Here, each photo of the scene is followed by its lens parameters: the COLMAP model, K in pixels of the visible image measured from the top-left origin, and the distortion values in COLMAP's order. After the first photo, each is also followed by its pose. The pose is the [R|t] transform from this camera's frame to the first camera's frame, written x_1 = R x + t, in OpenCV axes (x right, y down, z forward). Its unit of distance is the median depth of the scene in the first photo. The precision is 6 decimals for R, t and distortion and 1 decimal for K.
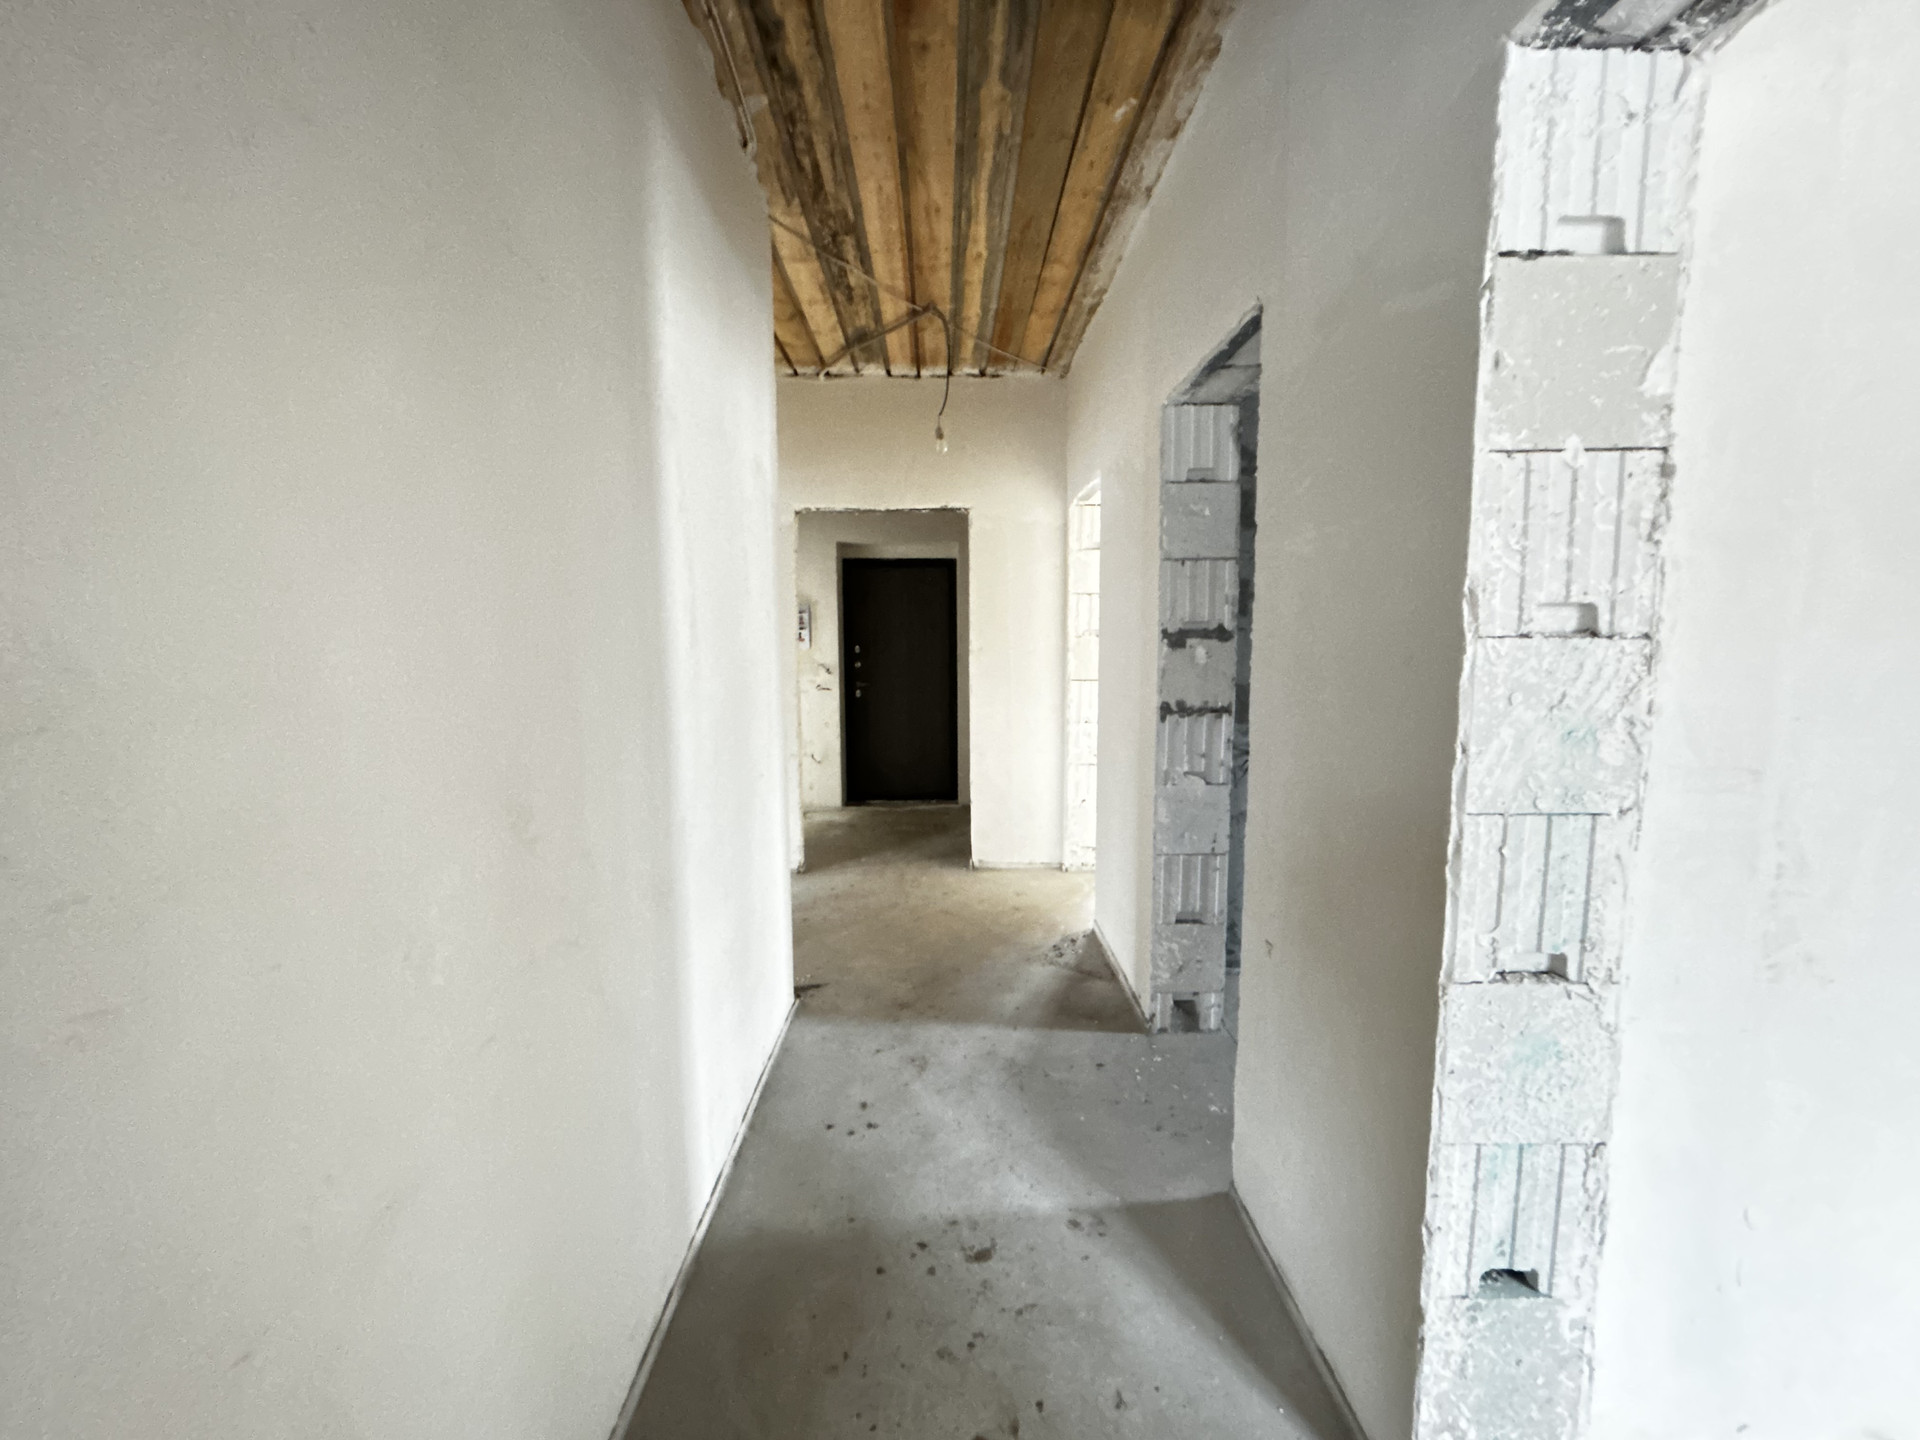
lens RADIAL K [[776.1, 0, 962.2], [0, 776.1, 718.8], [0, 0, 1]] dist [-0.000988, 0.000774]
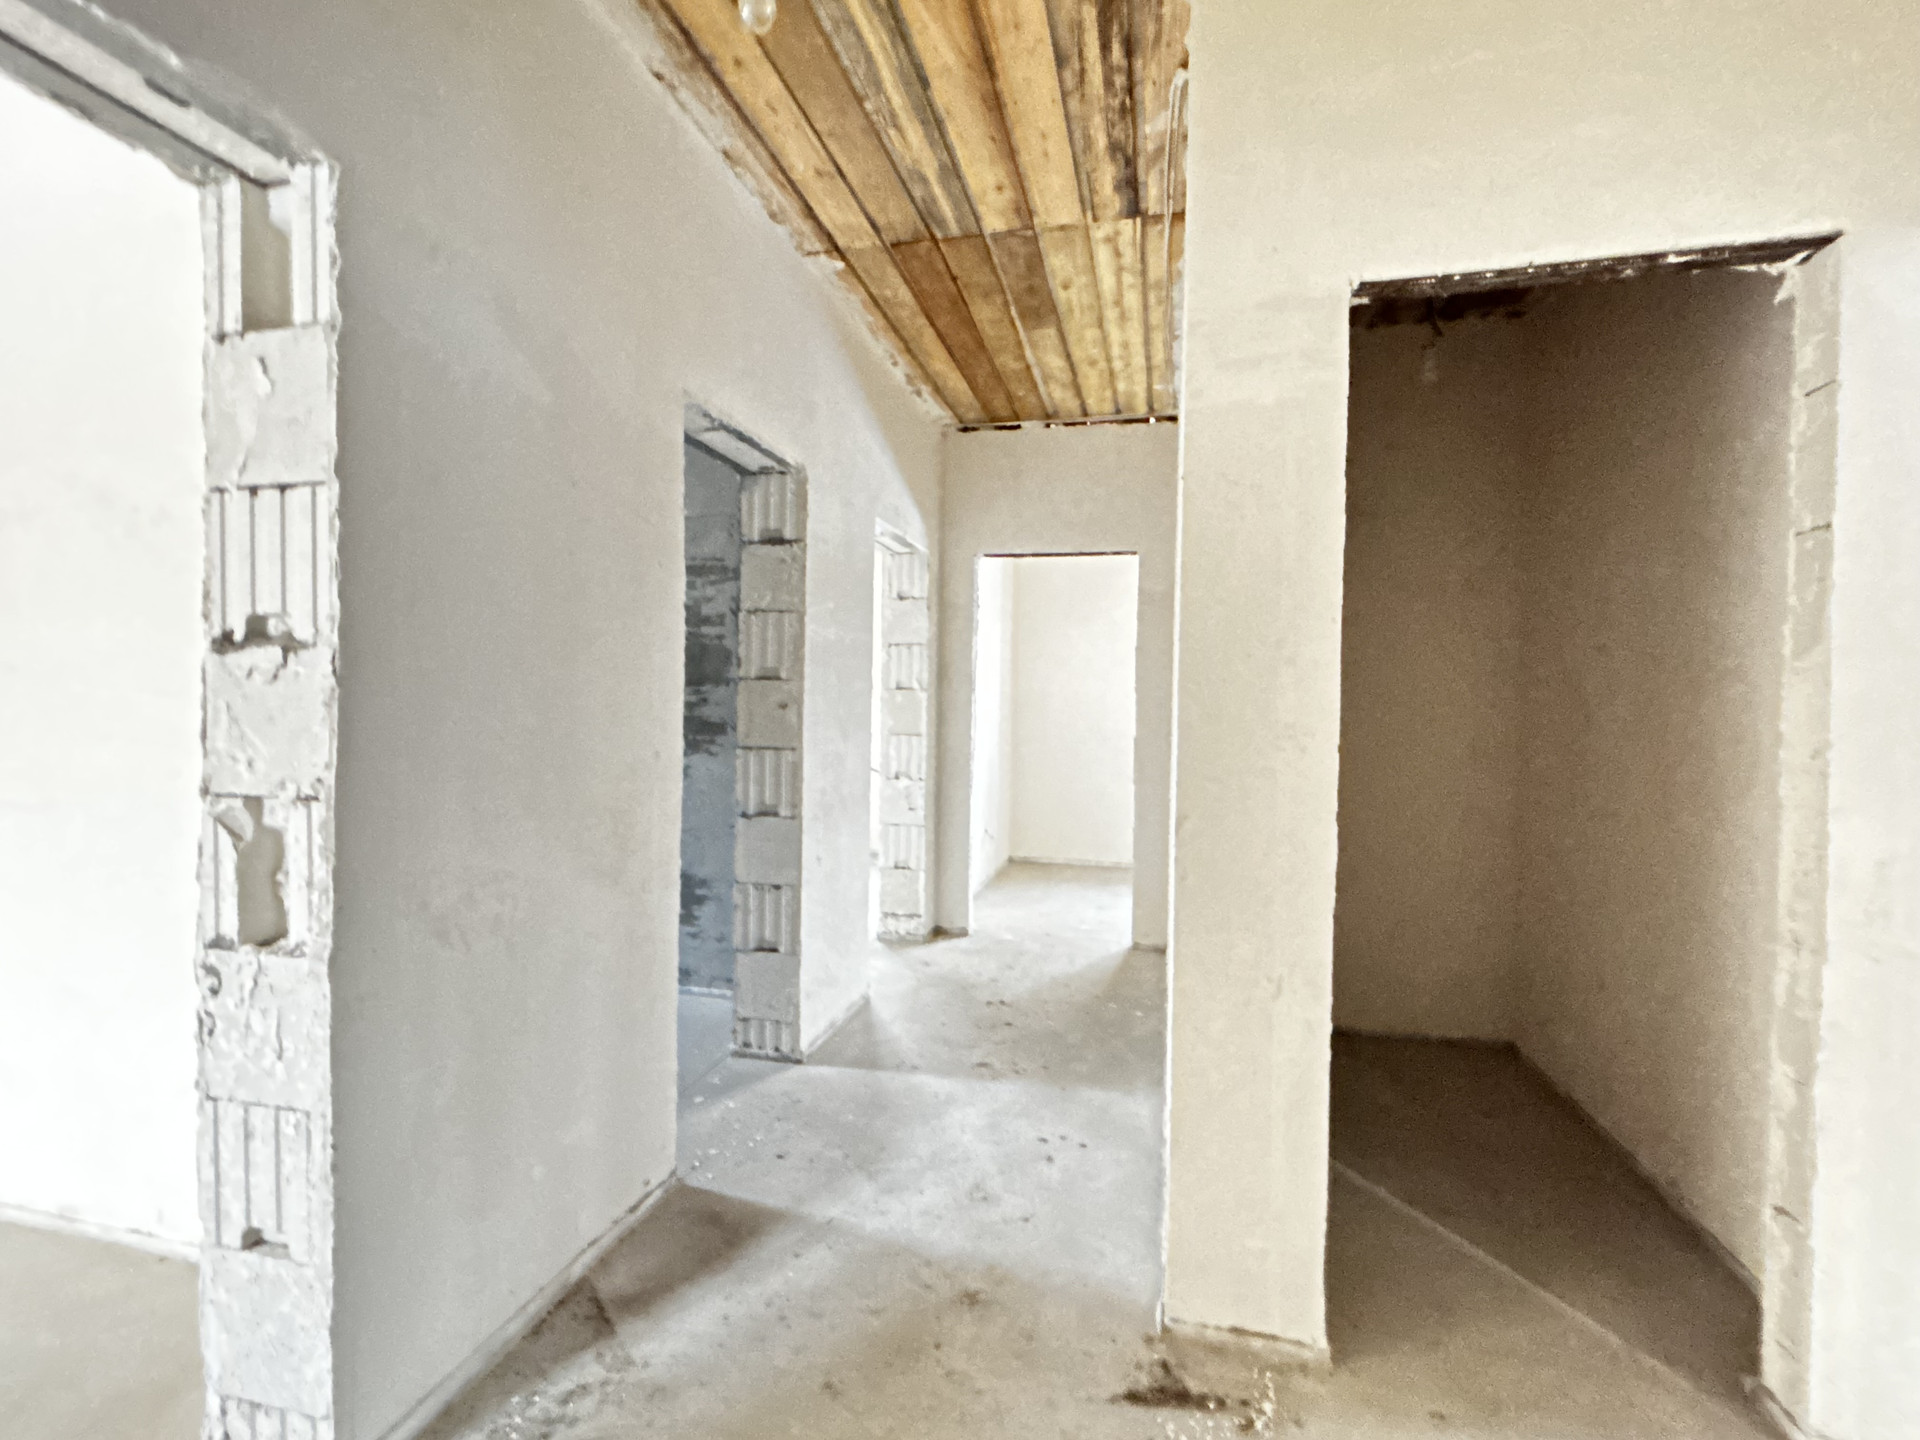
lens RADIAL K [[856.1, 0, 955.1], [0, 856.1, 723.7], [0, 0, 1]] dist [0.002183, 0.000403]
pose [[-0.963514, -0.014840, 0.267246, -0.248393], [0.018759, 0.992263, 0.122731, -0.146199], [-0.266999, 0.123267, -0.955781, 1.694920]]
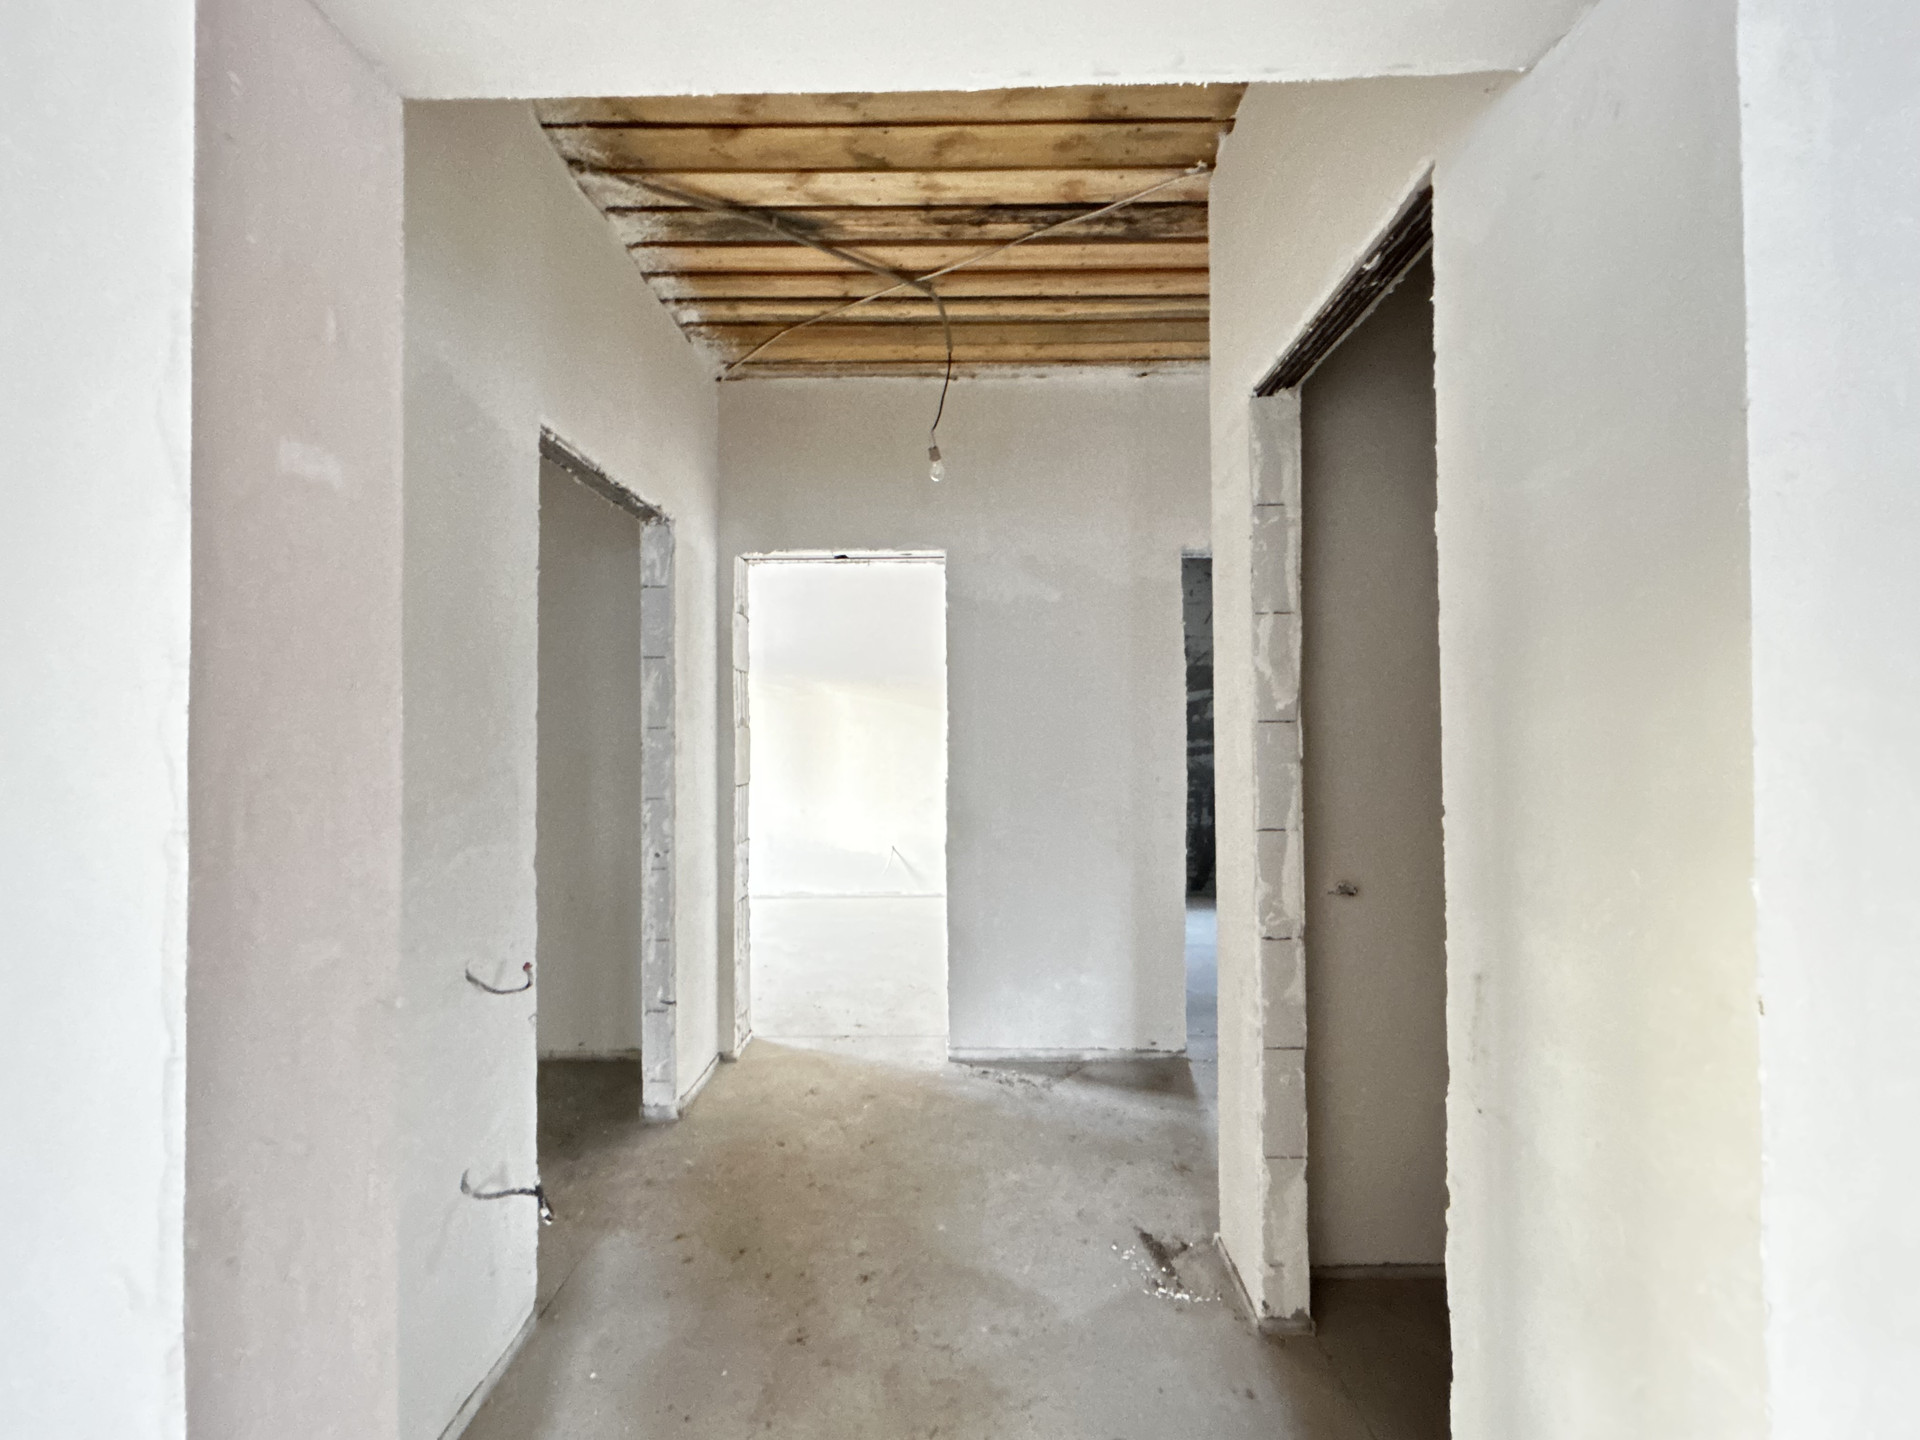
lens RADIAL K [[856.1, 0, 959.1], [0, 856.1, 722.7], [0, 0, 1]] dist [0.002183, 0.000403]
pose [[0.038171, 0.009808, 0.999223, -1.084108], [0.110151, 0.993817, -0.013963, -0.124538], [-0.993182, 0.110598, 0.036855, 1.246158]]
